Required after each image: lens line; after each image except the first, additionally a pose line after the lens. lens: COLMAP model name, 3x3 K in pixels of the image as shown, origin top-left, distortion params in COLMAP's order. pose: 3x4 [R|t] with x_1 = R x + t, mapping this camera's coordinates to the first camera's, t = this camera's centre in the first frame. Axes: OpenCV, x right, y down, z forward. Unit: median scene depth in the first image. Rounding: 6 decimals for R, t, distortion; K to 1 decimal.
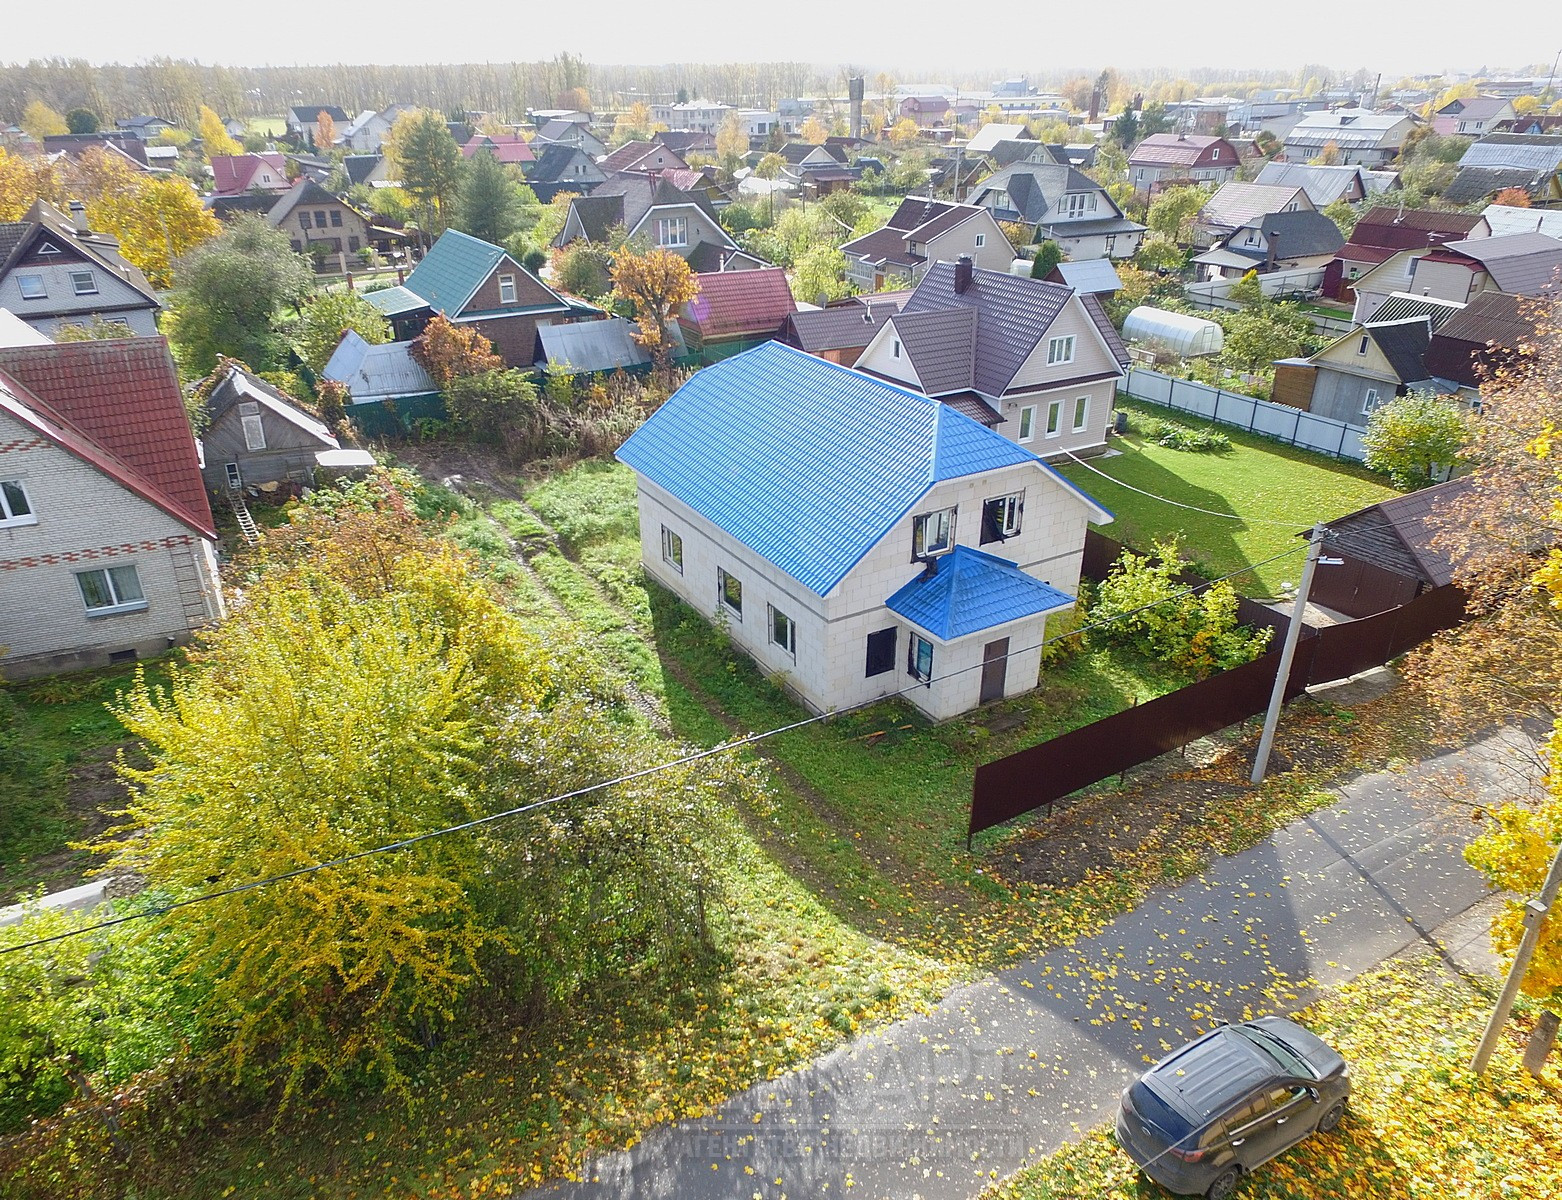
lens RADIAL K [[1054.9, 0, 781.0], [0, 1054.9, 600.0], [0, 0, 1]] dist [0.002231, 0.000445]
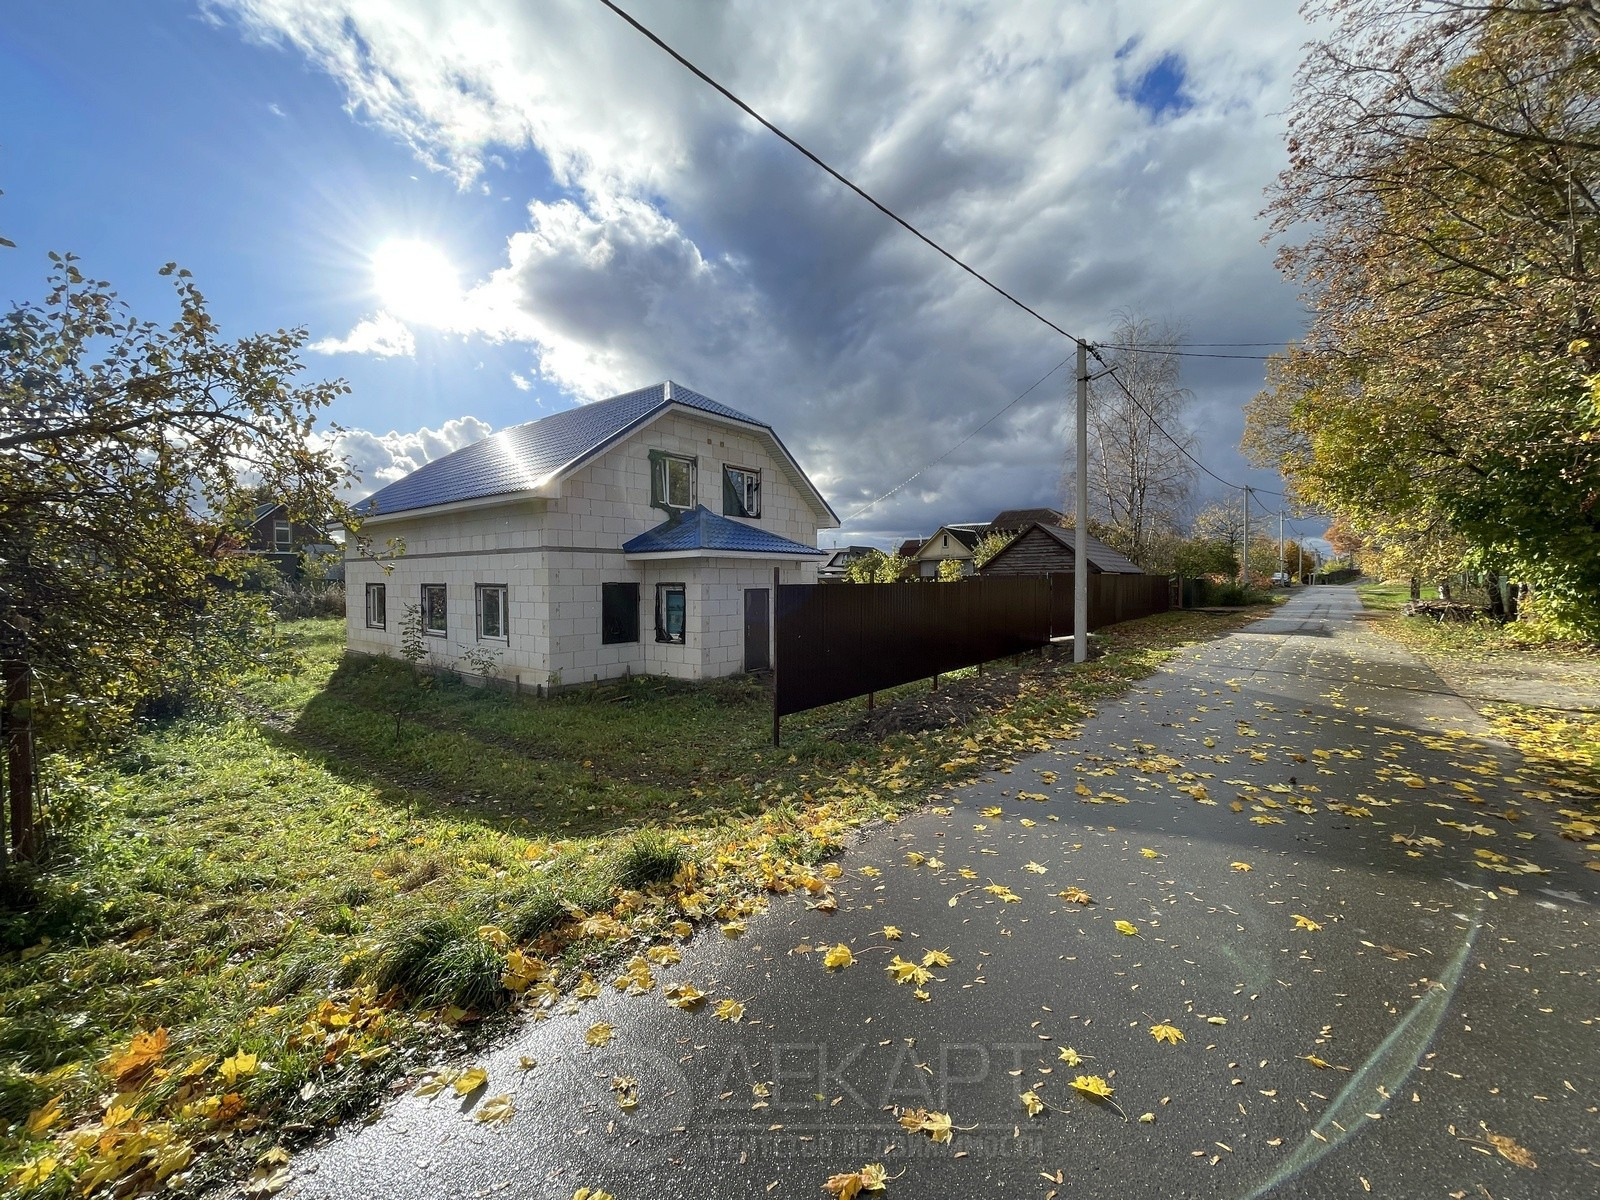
lens RADIAL K [[639.7, 0, 791.7], [0, 639.7, 596.0], [0, 0, 1]] dist [0.002495, 0.000059]
pose [[0.939057, -0.009350, 0.343634, 0.049616], [0.152968, 0.906573, -0.393352, 0.253722], [-0.307852, 0.421945, 0.852754, 0.539911]]
